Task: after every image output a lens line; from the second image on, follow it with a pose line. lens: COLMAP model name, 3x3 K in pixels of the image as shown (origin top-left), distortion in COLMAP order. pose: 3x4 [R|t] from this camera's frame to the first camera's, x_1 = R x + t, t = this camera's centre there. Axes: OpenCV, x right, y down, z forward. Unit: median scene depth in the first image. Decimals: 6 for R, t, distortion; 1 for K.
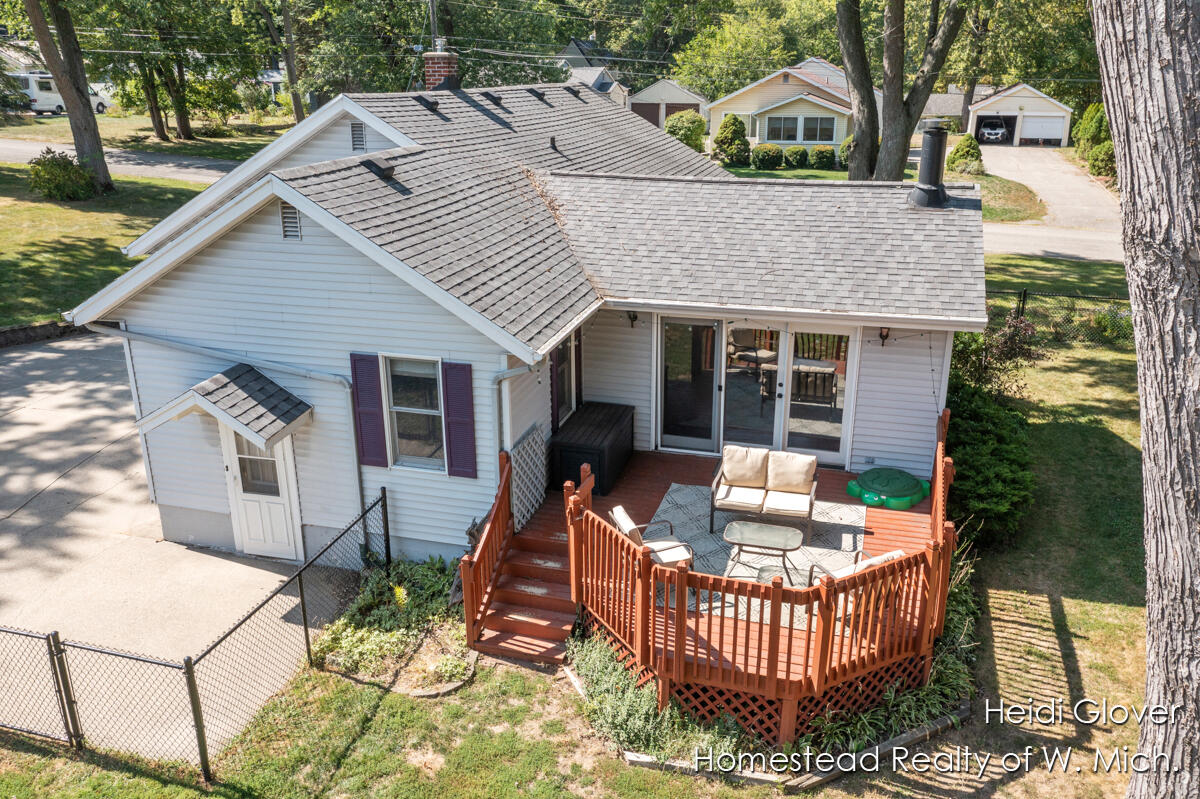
lens RADIAL K [[963.7, 0, 600.0], [0, 963.7, 399.5], [0, 0, 1]] dist [-0.001596, -0.002238]
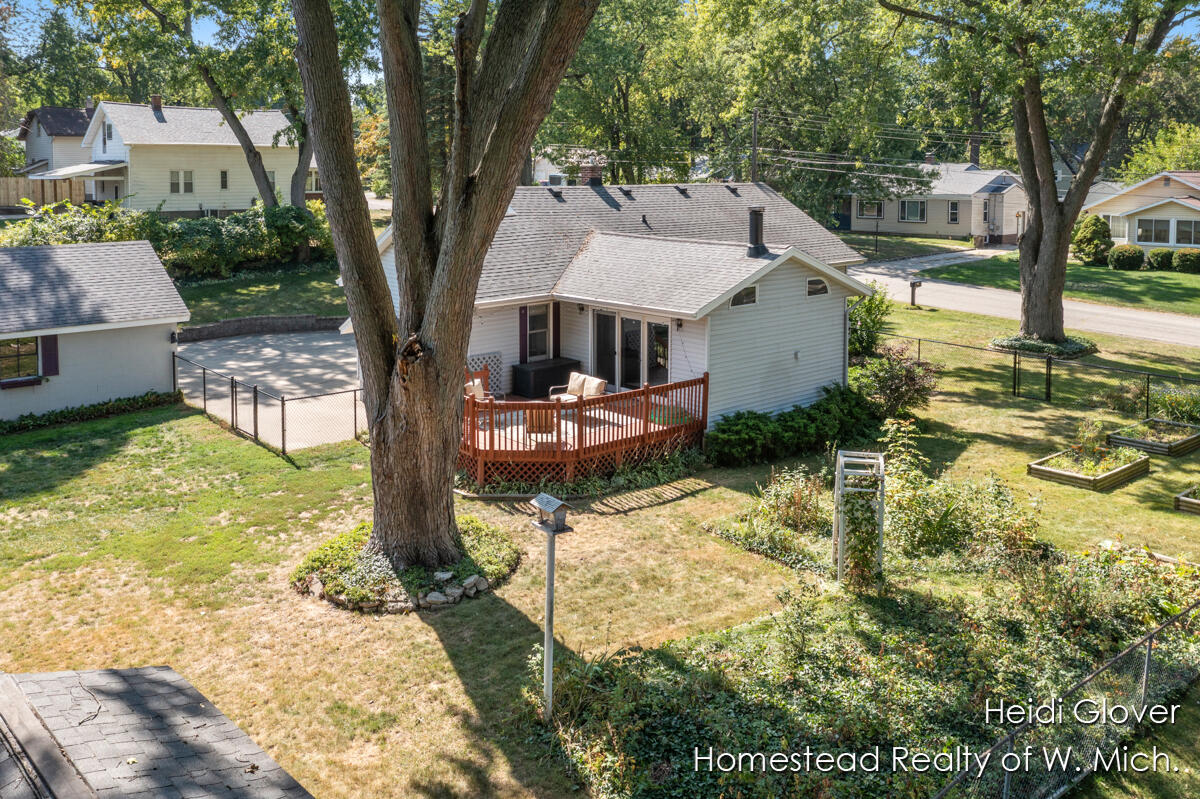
lens RADIAL K [[963.7, 0, 600.0], [0, 963.7, 399.5], [0, 0, 1]] dist [-0.001596, -0.002238]
pose [[0.849012, 0.126751, -0.512945, 0.545469], [-0.174642, 0.983556, -0.046021, 0.085116], [0.498677, 0.128655, 0.857187, -0.274123]]
